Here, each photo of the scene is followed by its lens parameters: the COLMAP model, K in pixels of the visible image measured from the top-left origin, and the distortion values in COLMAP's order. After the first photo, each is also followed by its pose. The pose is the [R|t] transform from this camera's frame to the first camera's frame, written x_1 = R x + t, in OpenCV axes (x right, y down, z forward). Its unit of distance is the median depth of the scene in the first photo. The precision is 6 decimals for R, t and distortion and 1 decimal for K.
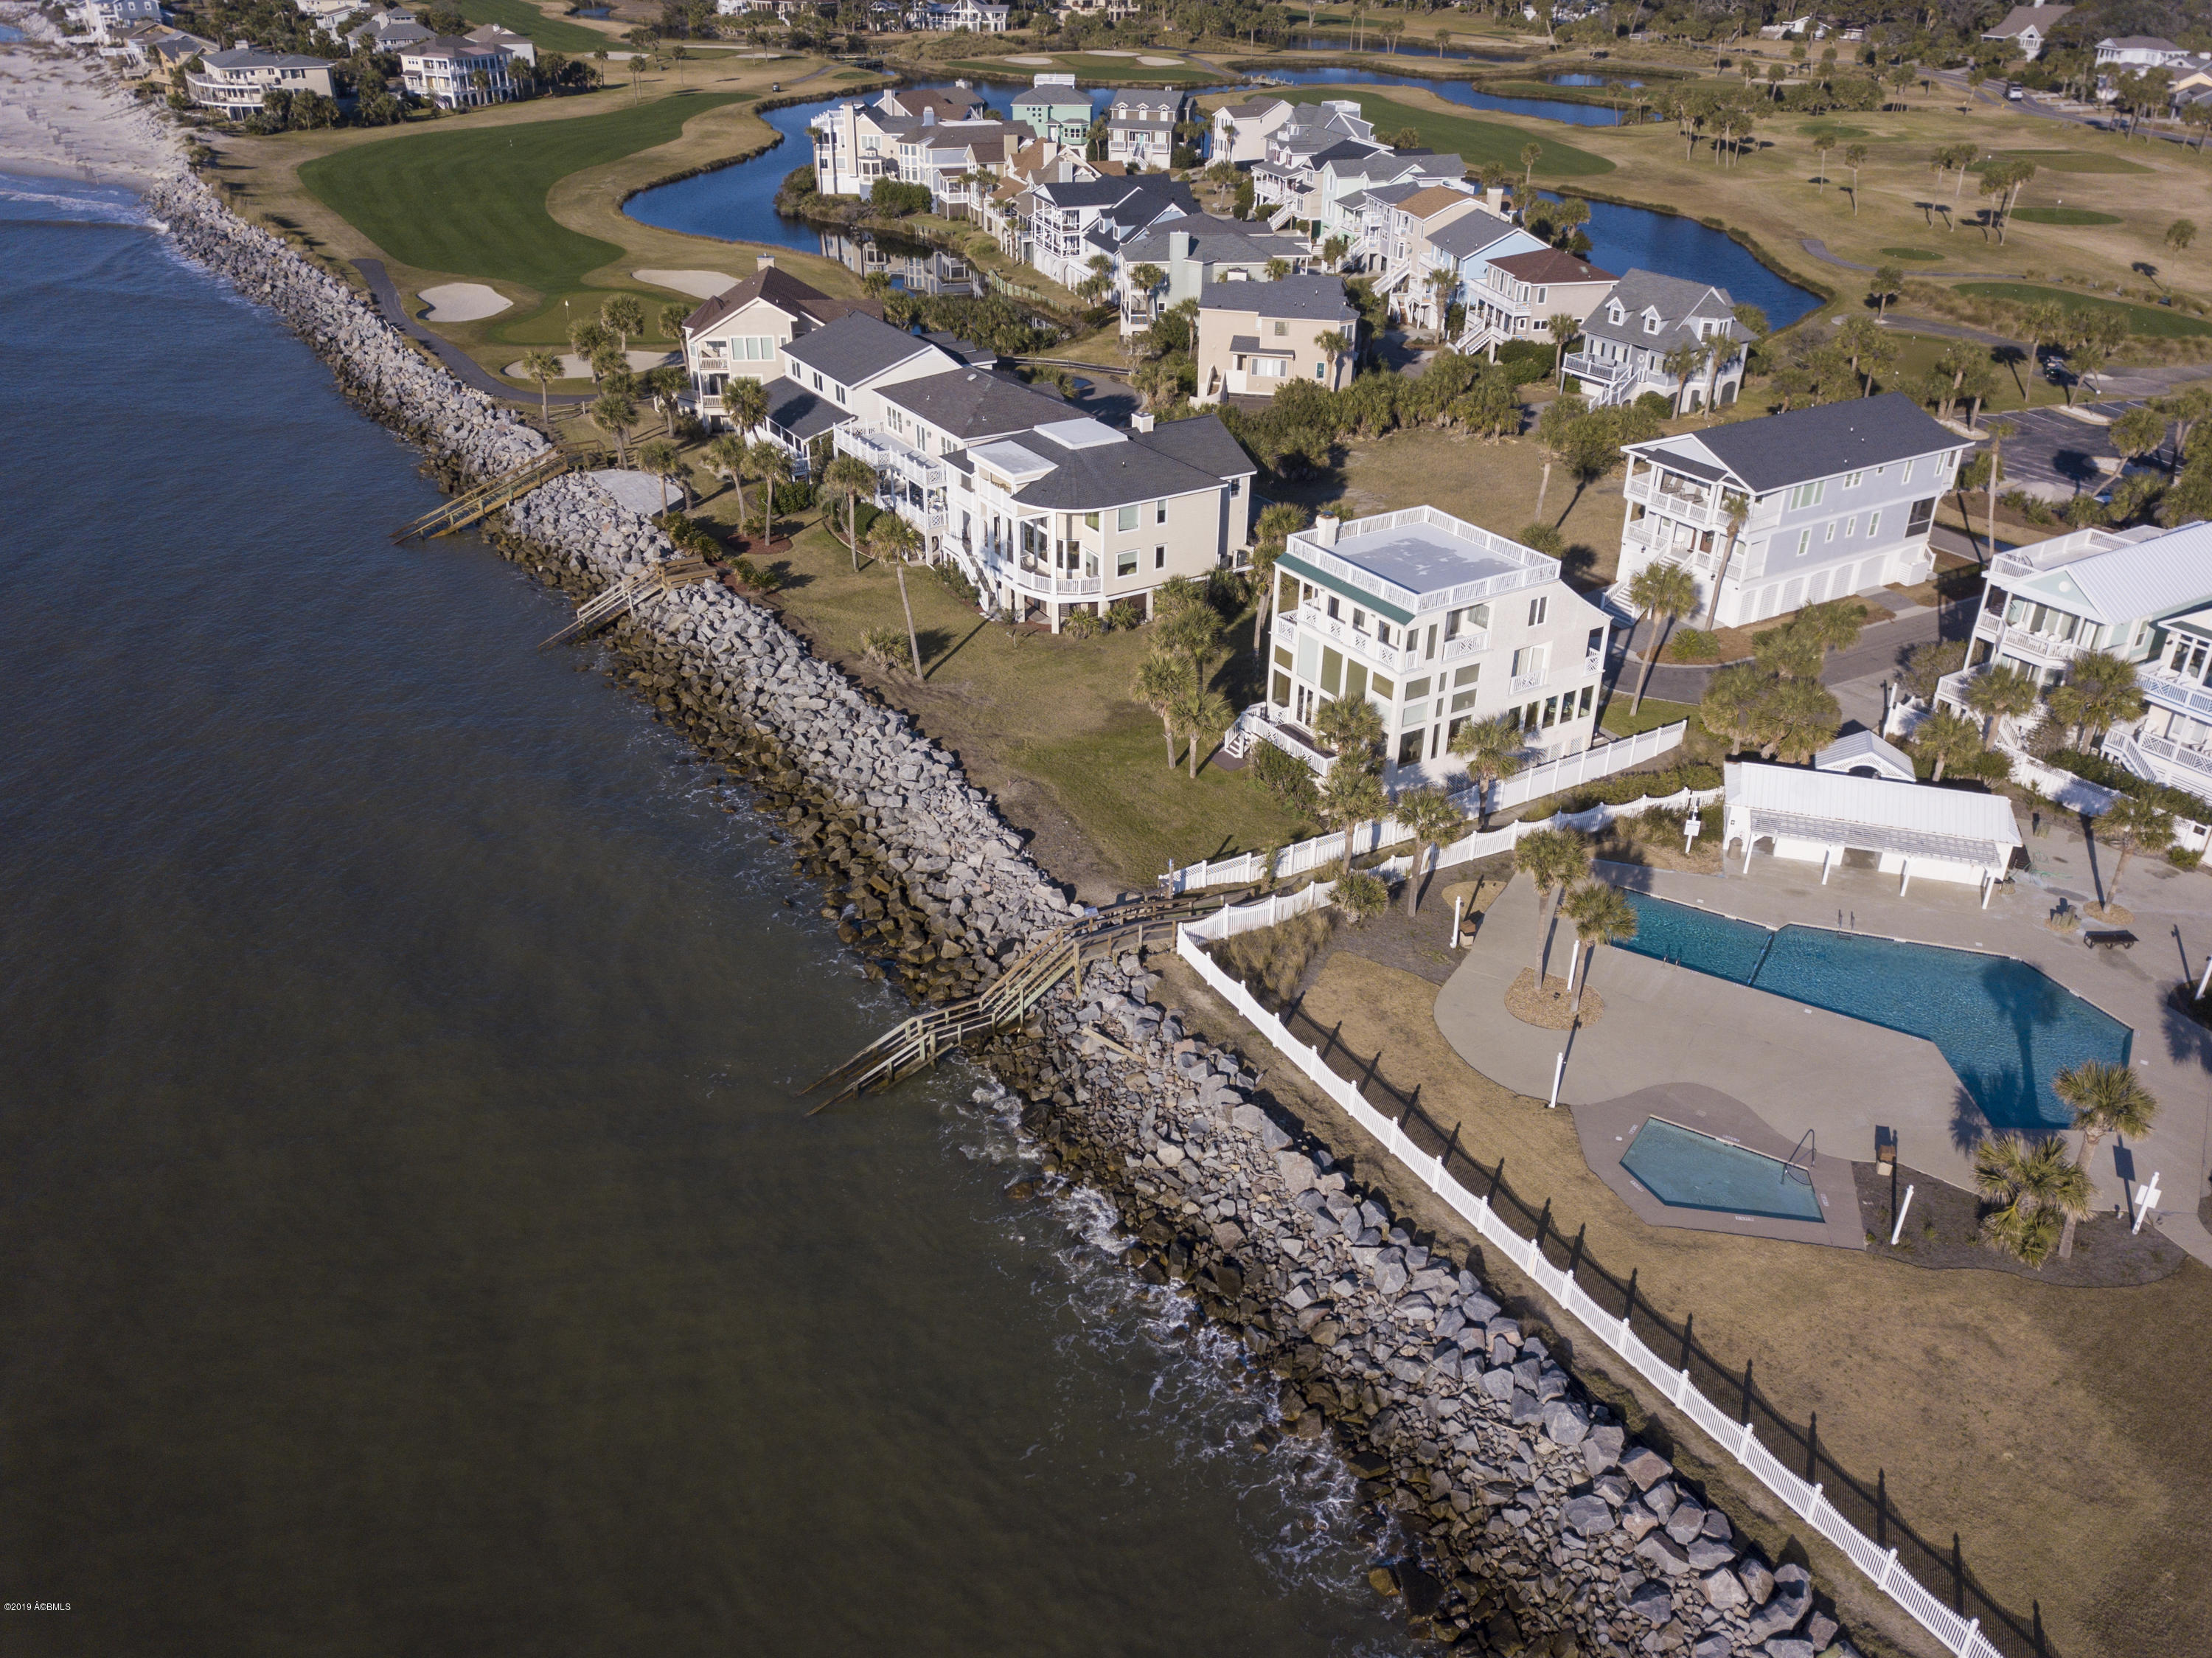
lens RADIAL K [[1704.1, 0, 1074.4], [0, 1704.1, 860.4], [0, 0, 1]] dist [0.021529, -0.024185]
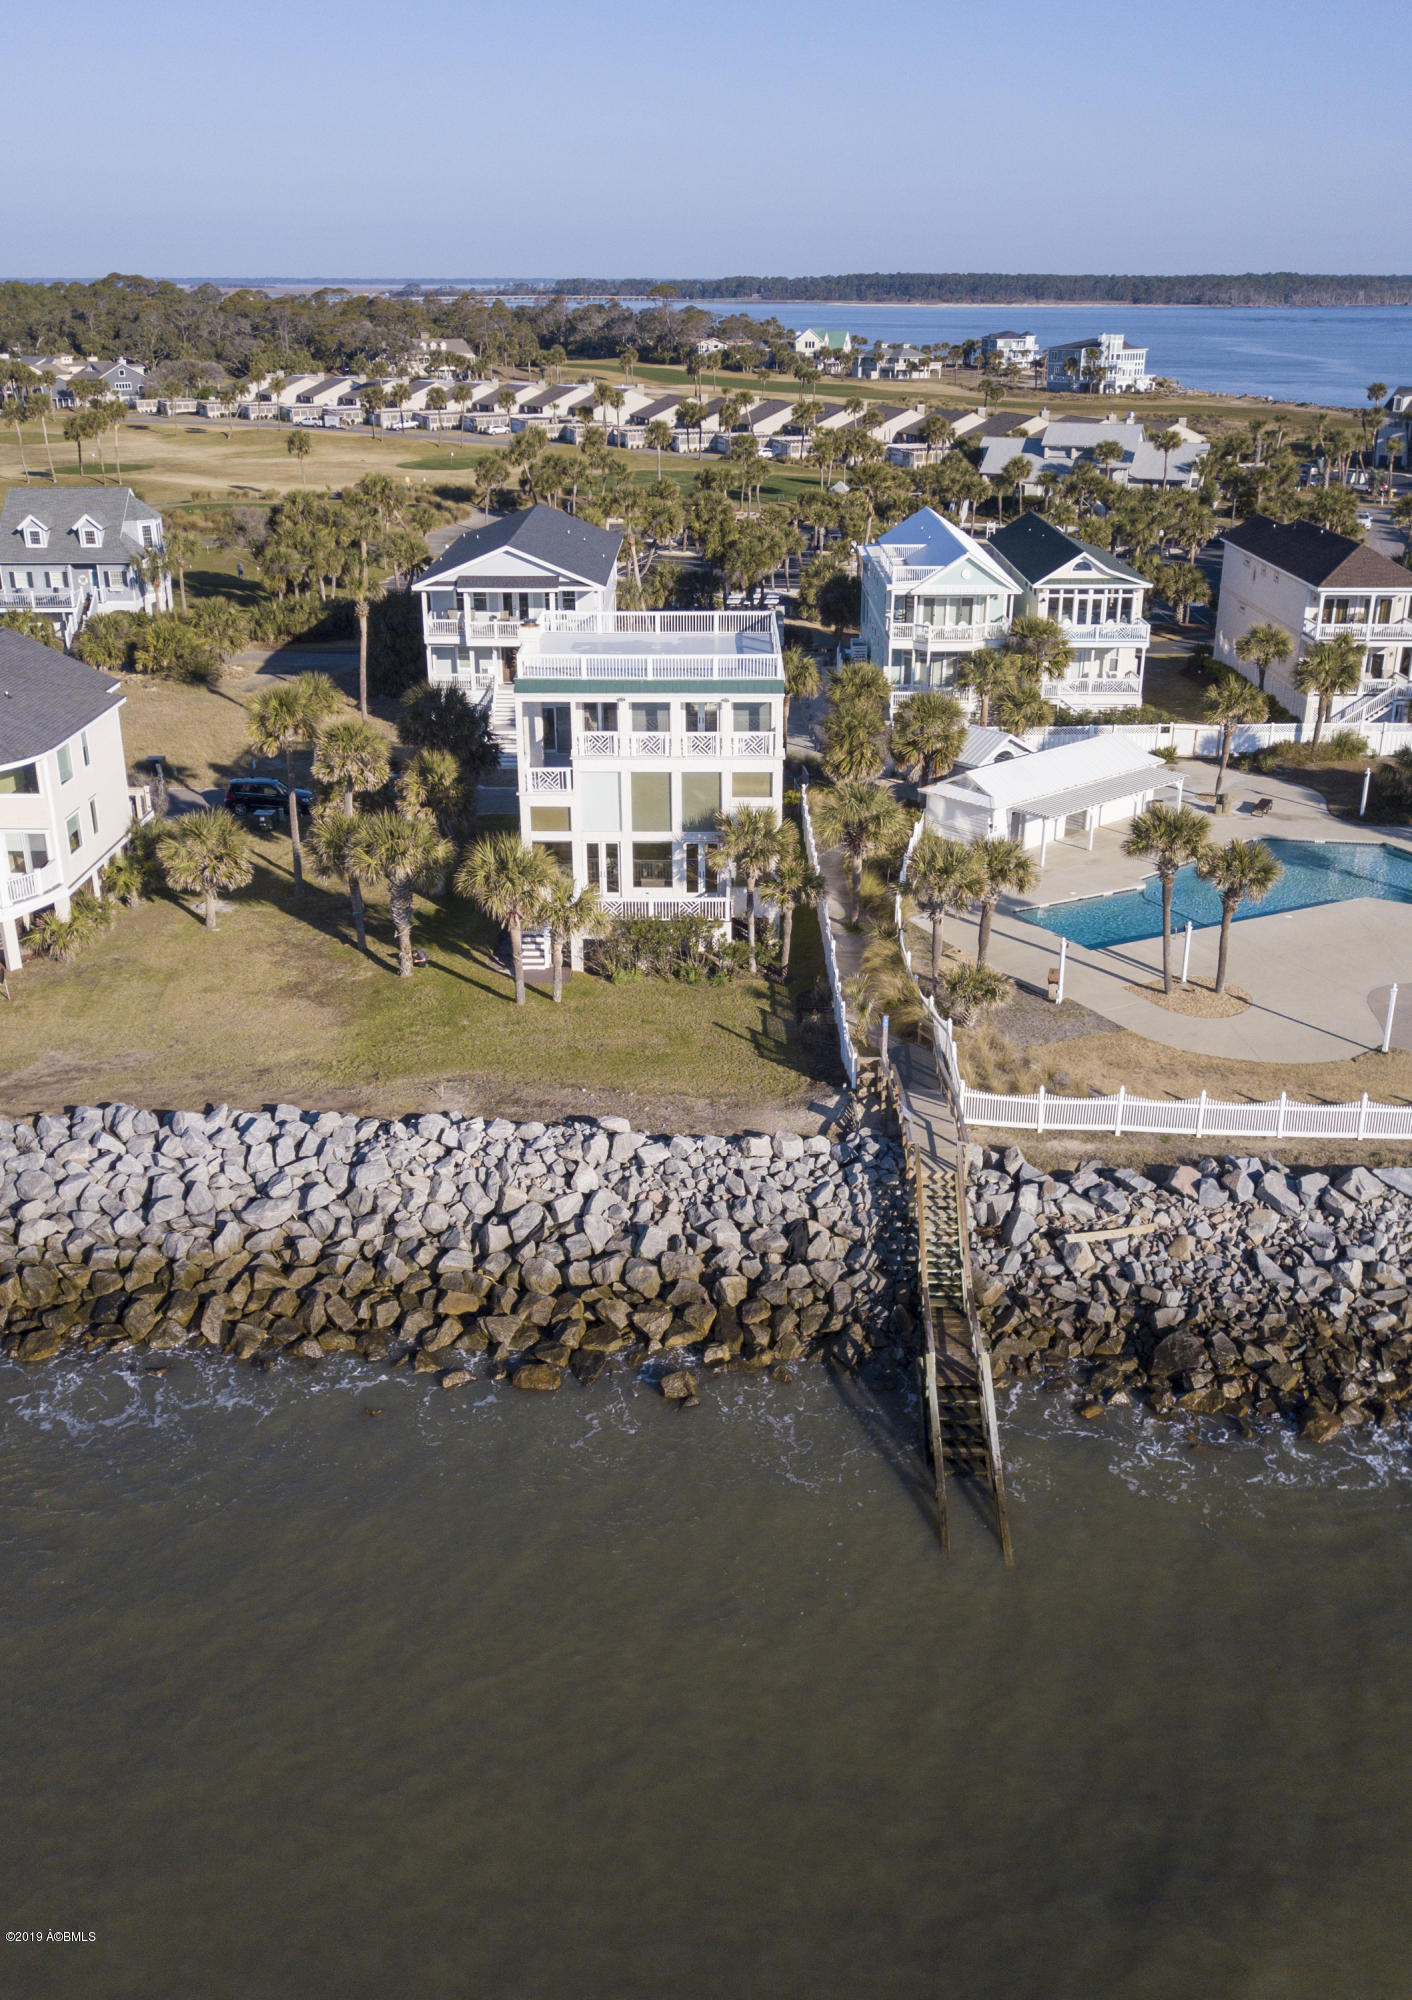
lens RADIAL K [[1685.4, 0, 697.9], [0, 1685.4, 1082.0], [0, 0, 1]] dist [0.002716, -0.008431]
pose [[0.523596, -0.371169, 0.766864, -0.377445], [0.426071, 0.893544, 0.141573, -0.077686], [-0.737774, 0.252612, 0.626000, 0.434499]]
